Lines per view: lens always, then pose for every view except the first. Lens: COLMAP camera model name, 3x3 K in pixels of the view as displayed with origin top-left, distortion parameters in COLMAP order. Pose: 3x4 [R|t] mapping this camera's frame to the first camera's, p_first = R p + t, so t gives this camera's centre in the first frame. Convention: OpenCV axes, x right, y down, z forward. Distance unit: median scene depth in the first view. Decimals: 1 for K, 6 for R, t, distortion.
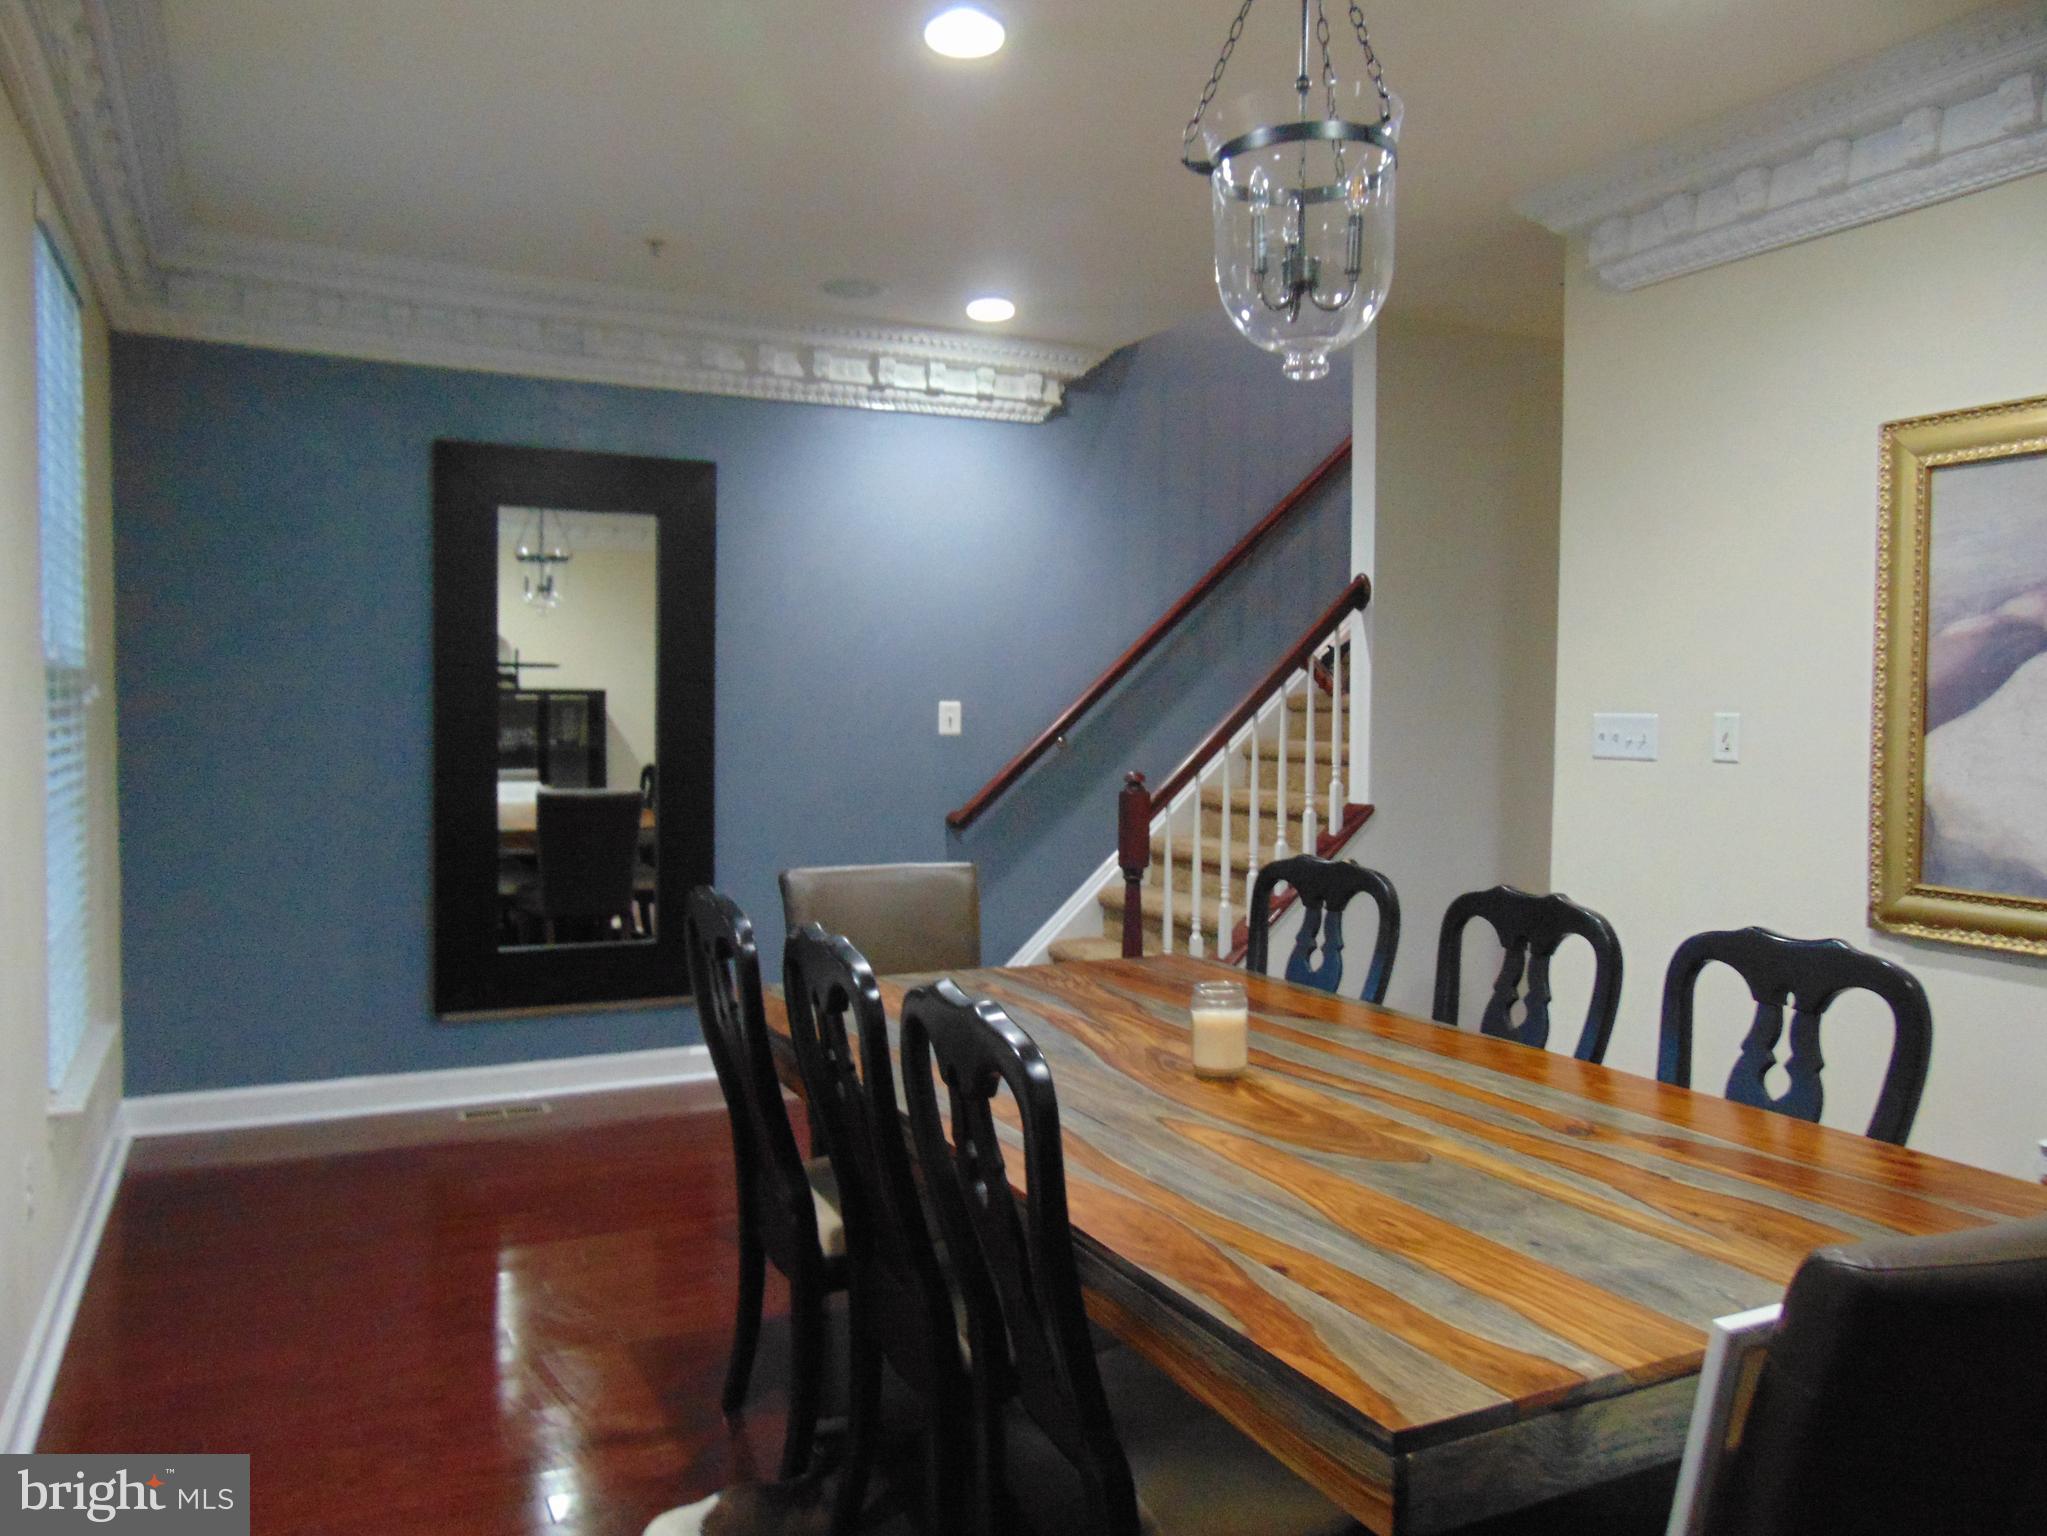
lens RADIAL K [[1538.5, 0, 1027.7], [0, 1538.5, 764.0], [0, 0, 1]] dist [0.008942, 0.031747]
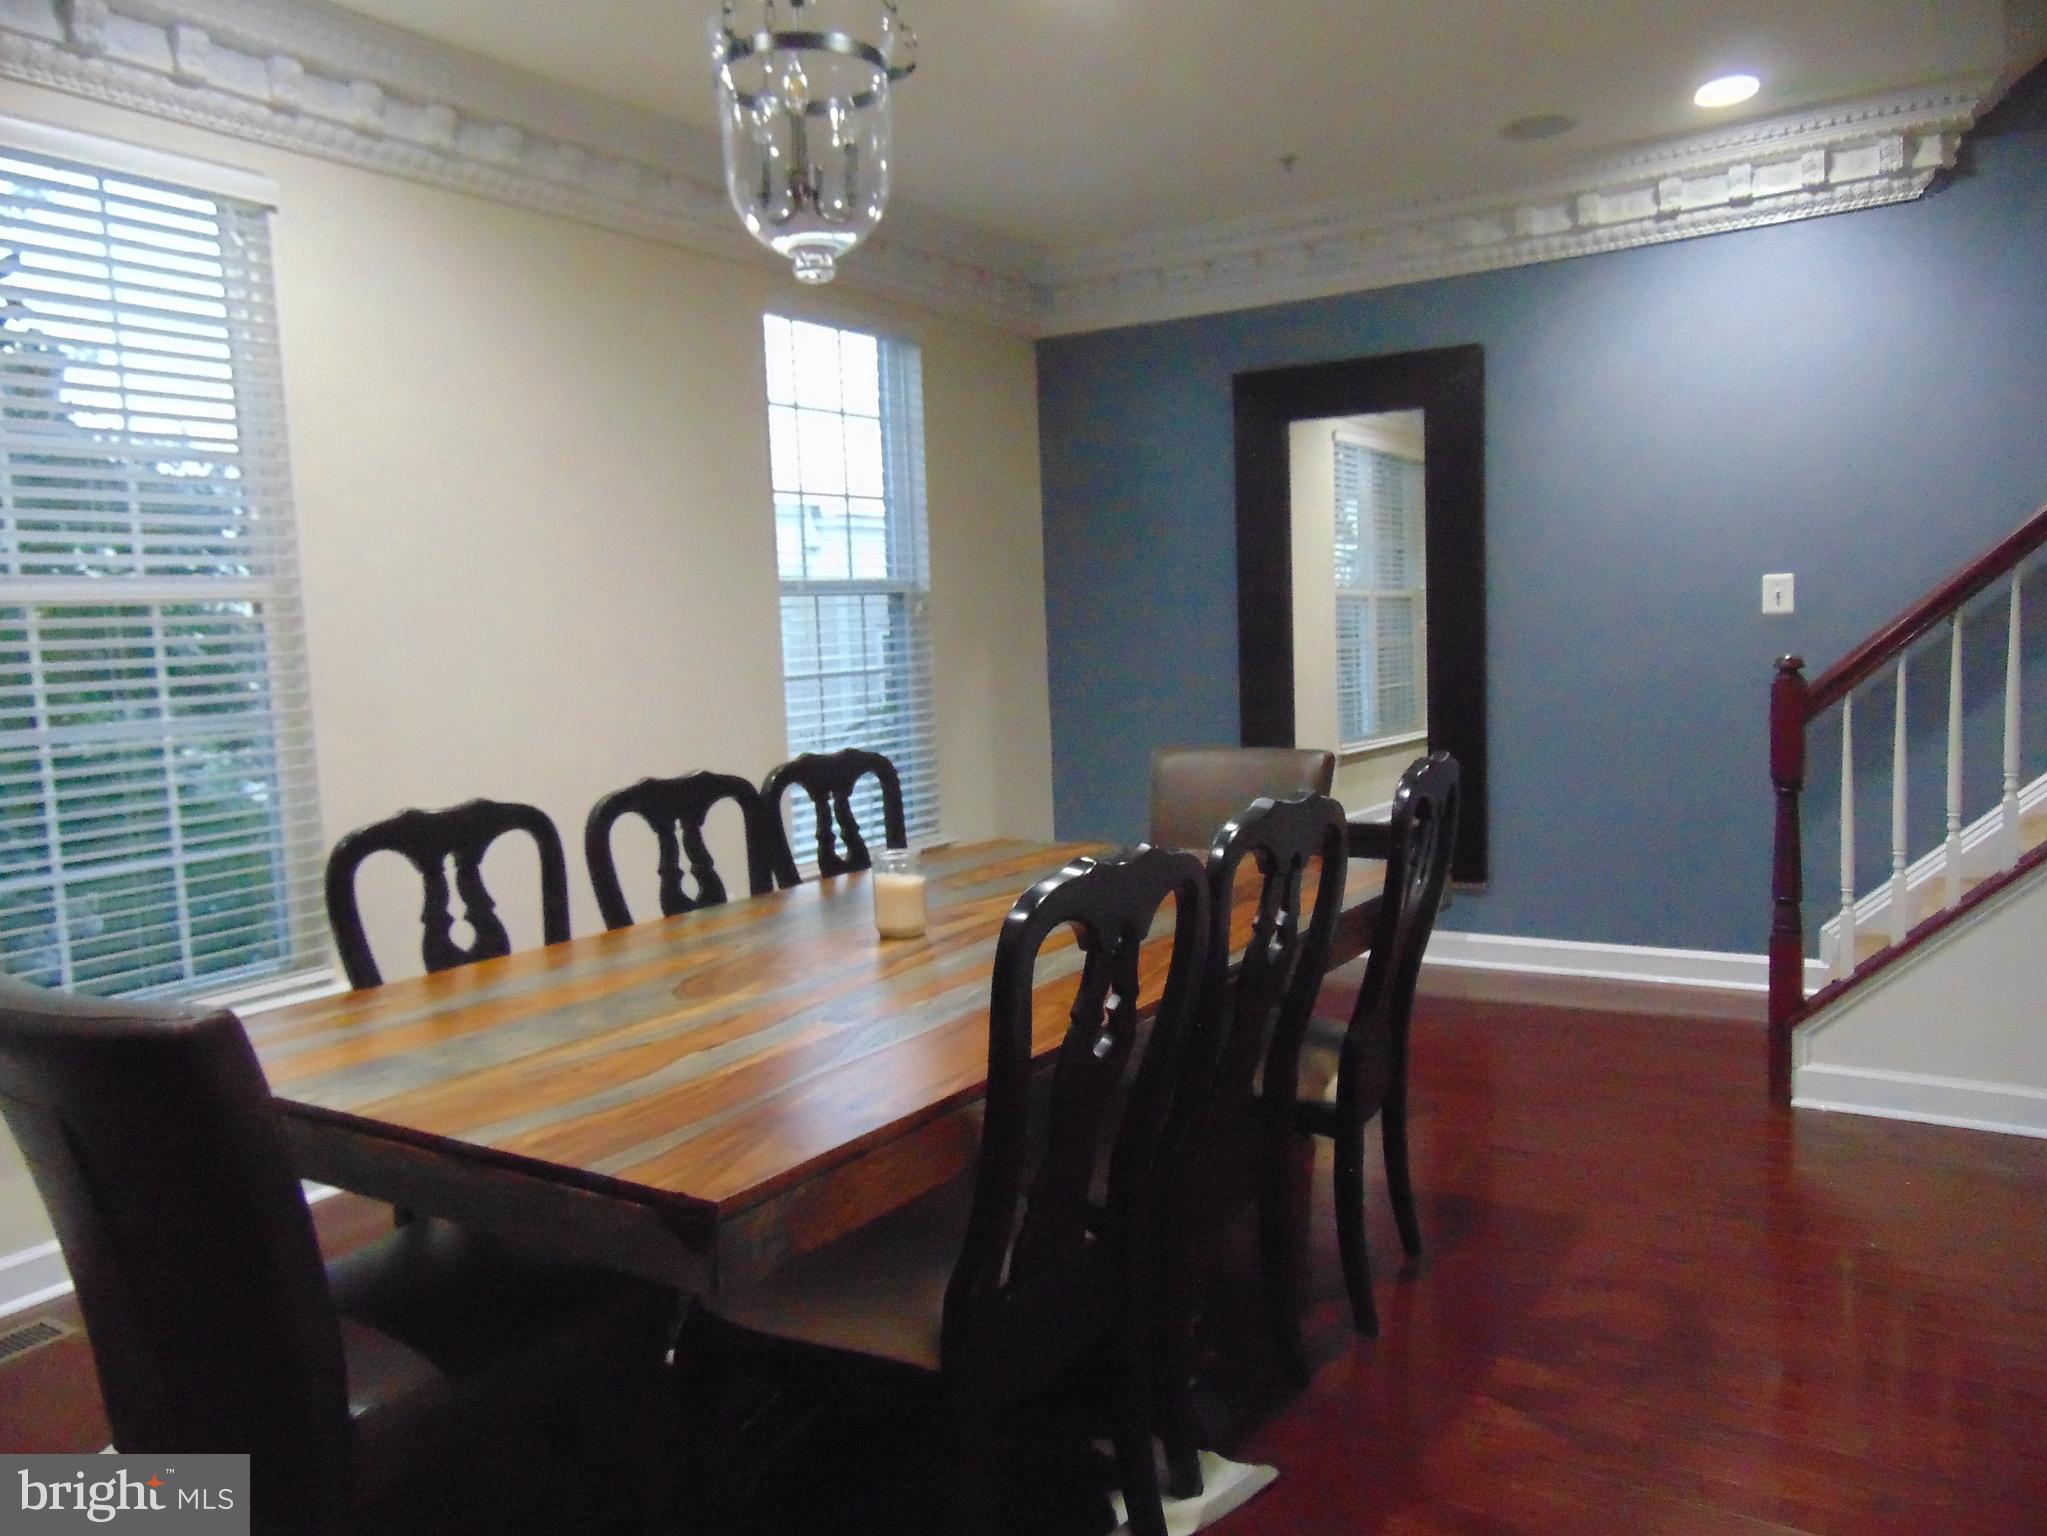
lens RADIAL K [[1538.5, 0, 1033.2], [0, 1538.5, 775.3], [0, 0, 1]] dist [0.008942, 0.031747]
pose [[0.533509, 0.054426, -0.844041, 0.480169], [0.010930, 0.997400, 0.071225, 0.004692], [0.845723, -0.047225, 0.531528, 0.223820]]
